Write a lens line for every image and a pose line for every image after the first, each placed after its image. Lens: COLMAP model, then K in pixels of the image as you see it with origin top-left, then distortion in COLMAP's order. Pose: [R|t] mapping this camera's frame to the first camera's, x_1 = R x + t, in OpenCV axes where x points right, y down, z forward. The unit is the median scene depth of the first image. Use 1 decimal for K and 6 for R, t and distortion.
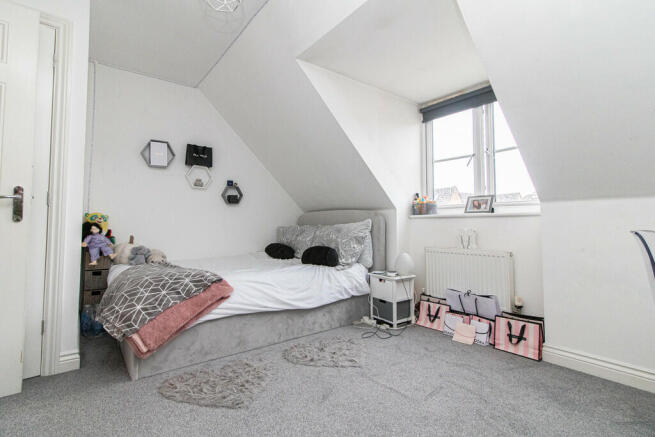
lens RADIAL K [[319.0, 0, 327.0], [0, 319.0, 208.7], [0, 0, 1]] dist [0.019970, 0.000064]
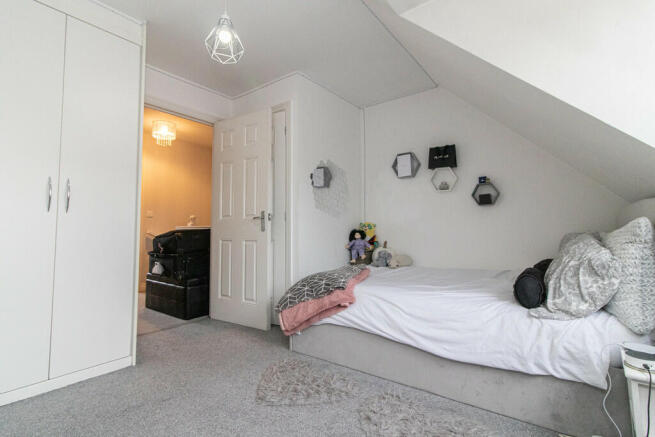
lens RADIAL K [[319.0, 0, 327.0], [0, 319.0, 208.7], [0, 0, 1]] dist [0.019970, 0.000064]
pose [[0.268643, -0.069354, -0.960740, 0.504058], [0.055925, 0.996845, -0.056323, 0.022502], [0.961615, -0.038598, 0.271674, 0.545030]]
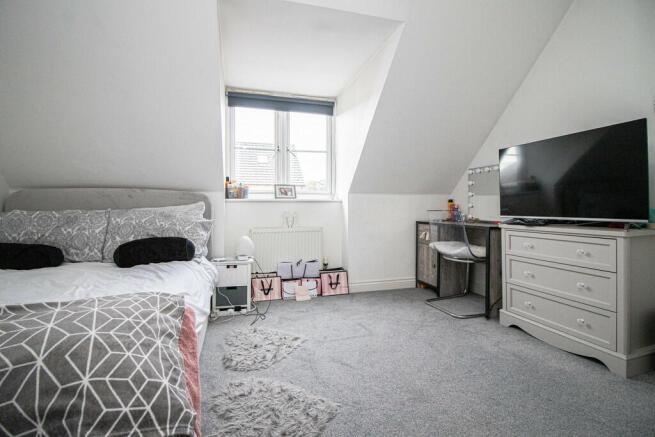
lens RADIAL K [[319.0, 0, 327.0], [0, 319.0, 208.7], [0, 0, 1]] dist [0.019970, 0.000064]
pose [[0.363975, -0.001903, 0.931407, -0.632170], [-0.044814, 0.998804, 0.019554, 0.021138], [-0.930330, -0.048857, 0.363455, 0.409197]]
